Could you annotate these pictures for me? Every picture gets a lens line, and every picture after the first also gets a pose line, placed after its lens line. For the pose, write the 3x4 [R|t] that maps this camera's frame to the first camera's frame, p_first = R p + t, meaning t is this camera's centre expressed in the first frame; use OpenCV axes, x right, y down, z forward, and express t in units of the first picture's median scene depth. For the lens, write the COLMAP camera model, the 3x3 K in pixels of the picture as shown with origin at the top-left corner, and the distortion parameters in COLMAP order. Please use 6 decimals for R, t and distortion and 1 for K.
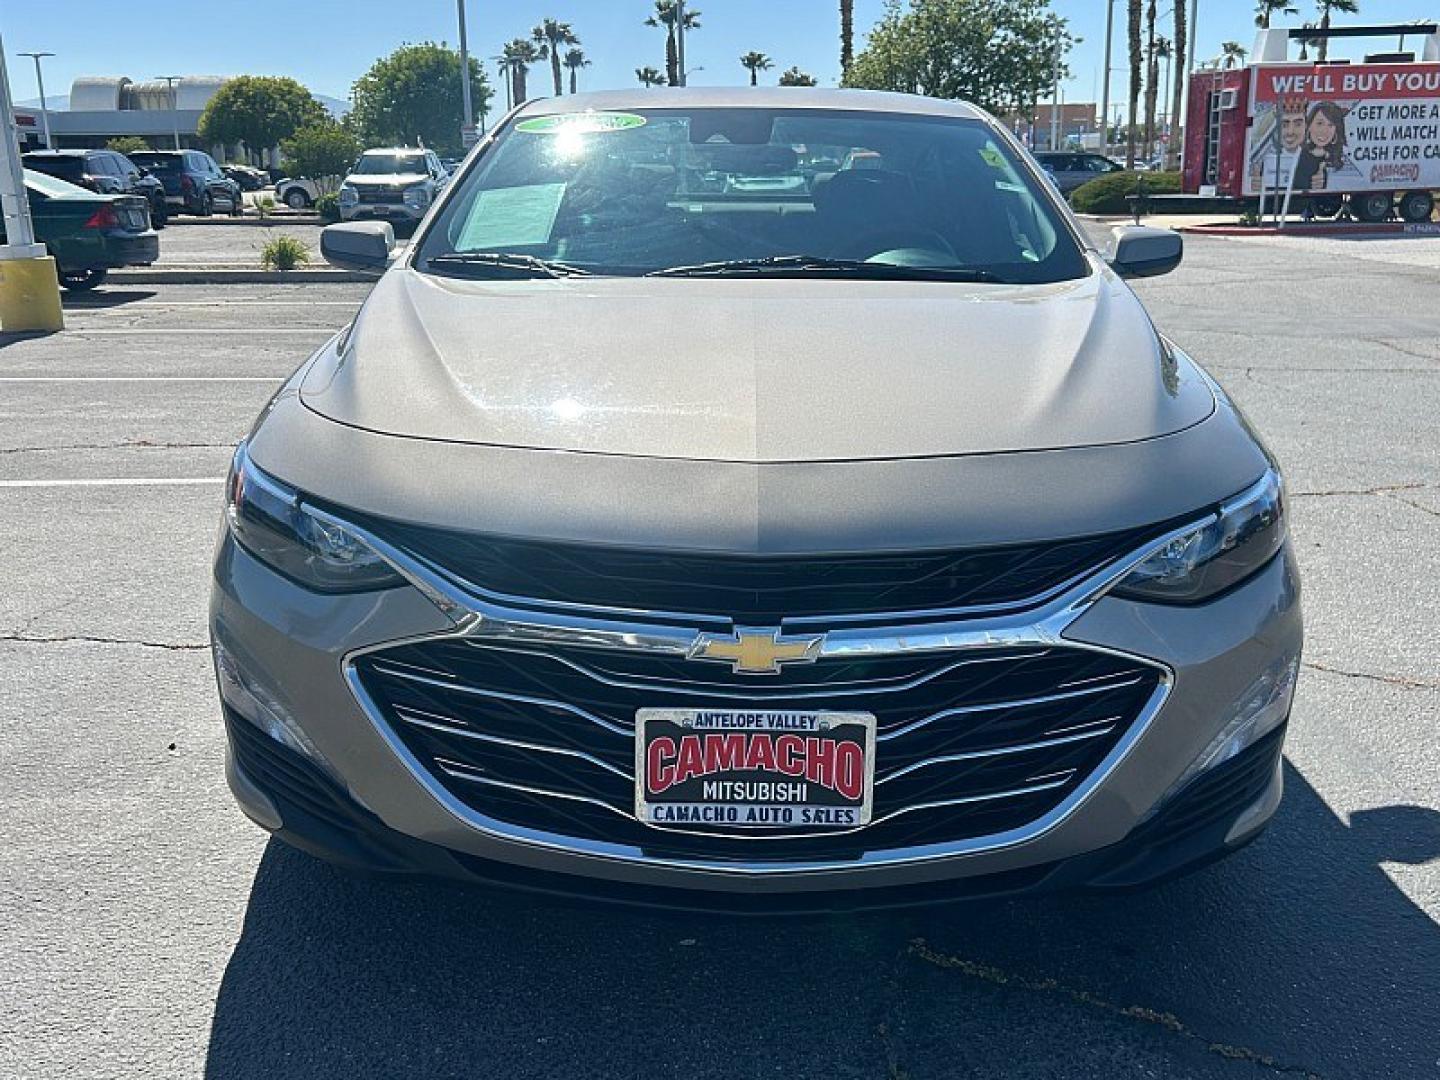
lens RADIAL K [[1360.2, 0, 720.0], [0, 1360.2, 540.0], [0, 0, 1]] dist [0.019997, -0.015477]
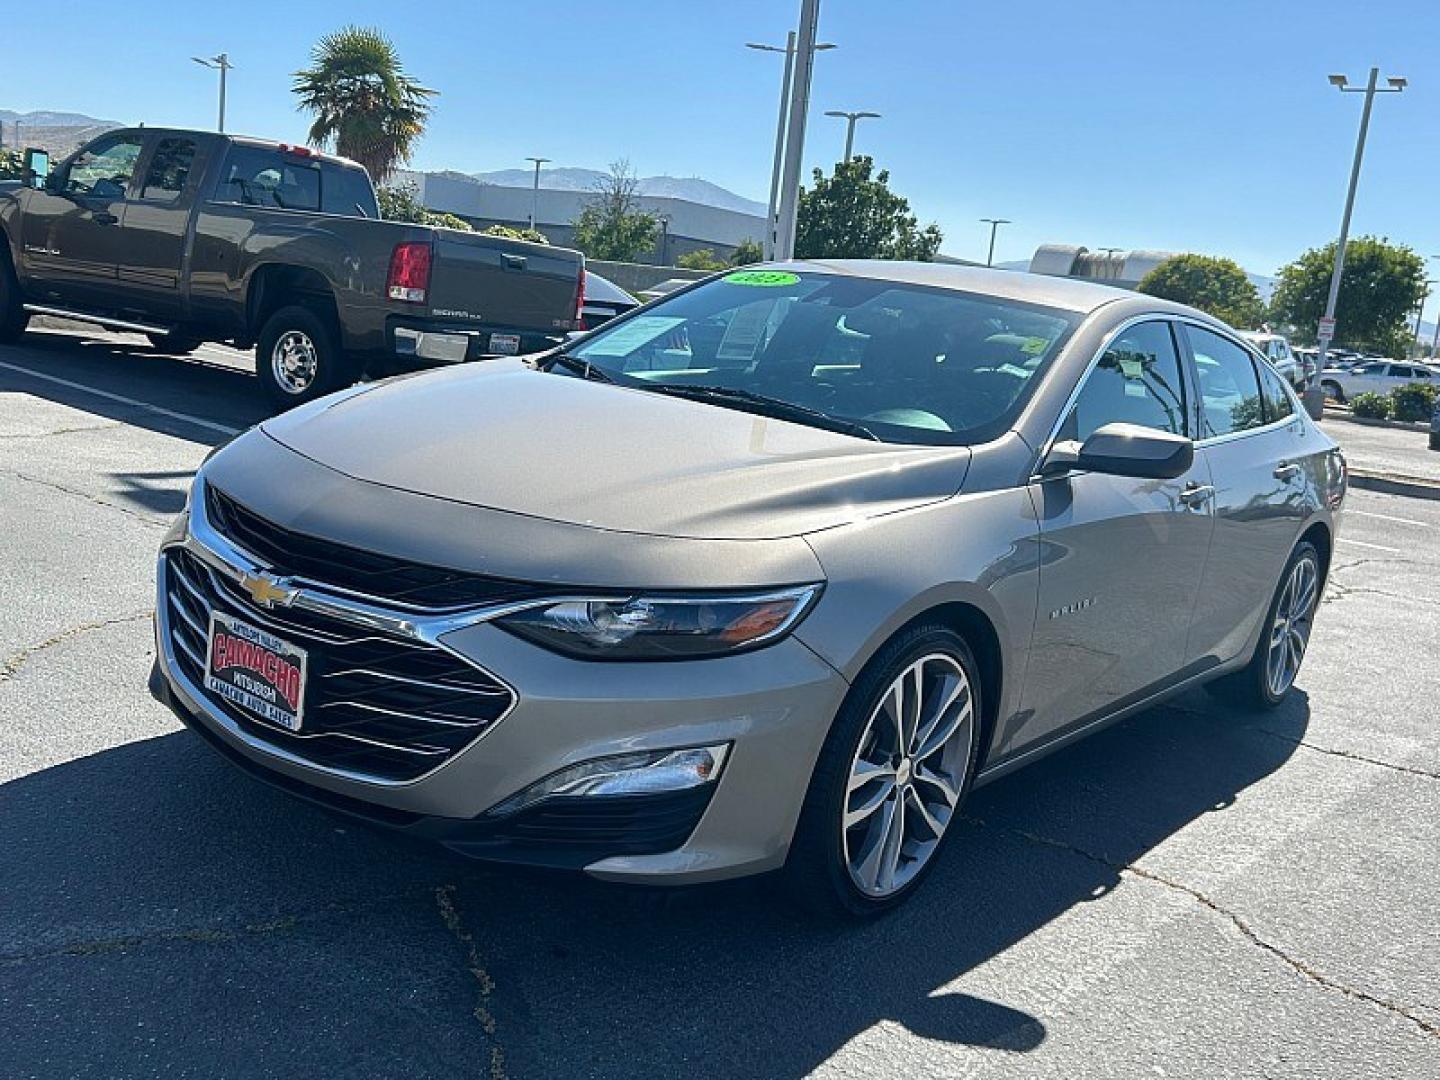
lens RADIAL K [[1360.2, 0, 720.0], [0, 1360.2, 540.0], [0, 0, 1]] dist [0.019997, -0.015477]
pose [[0.799098, 0.208956, -0.563720, 1.223095], [-0.275232, 0.960776, -0.034019, -0.055477], [0.534500, 0.182338, 0.825265, 0.026407]]
